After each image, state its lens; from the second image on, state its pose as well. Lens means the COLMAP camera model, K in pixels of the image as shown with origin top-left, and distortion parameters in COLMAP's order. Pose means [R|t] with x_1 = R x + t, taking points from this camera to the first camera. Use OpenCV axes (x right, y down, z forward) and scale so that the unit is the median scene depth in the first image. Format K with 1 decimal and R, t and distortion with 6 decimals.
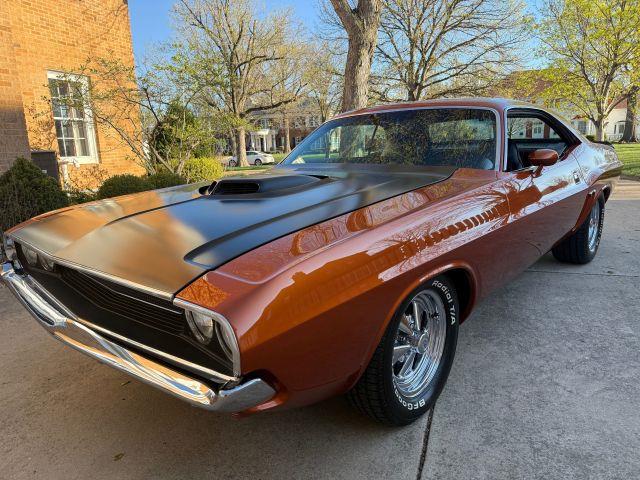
lens RADIAL K [[481.4, 0, 321.8], [0, 481.4, 239.2], [0, 0, 1]] dist [0.009104, -0.023380]
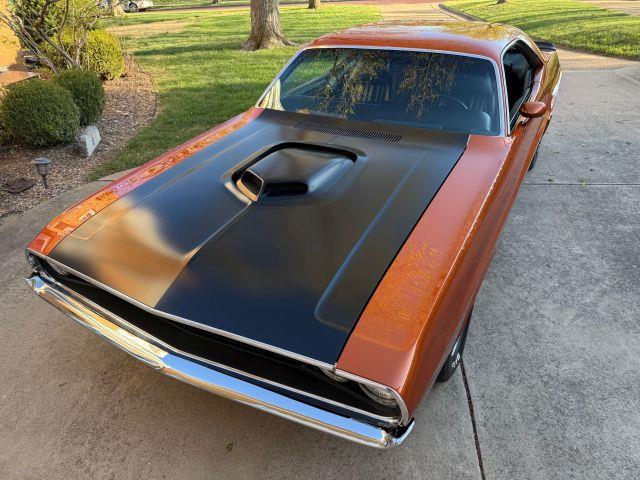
lens RADIAL K [[481.4, 0, 319.5], [0, 481.4, 236.7], [0, 0, 1]] dist [0.009104, -0.023380]
pose [[0.970365, -0.121953, 0.208610, -0.338643], [0.045837, 0.940526, 0.336614, -0.364384], [-0.237255, -0.317077, 0.918244, 0.023310]]
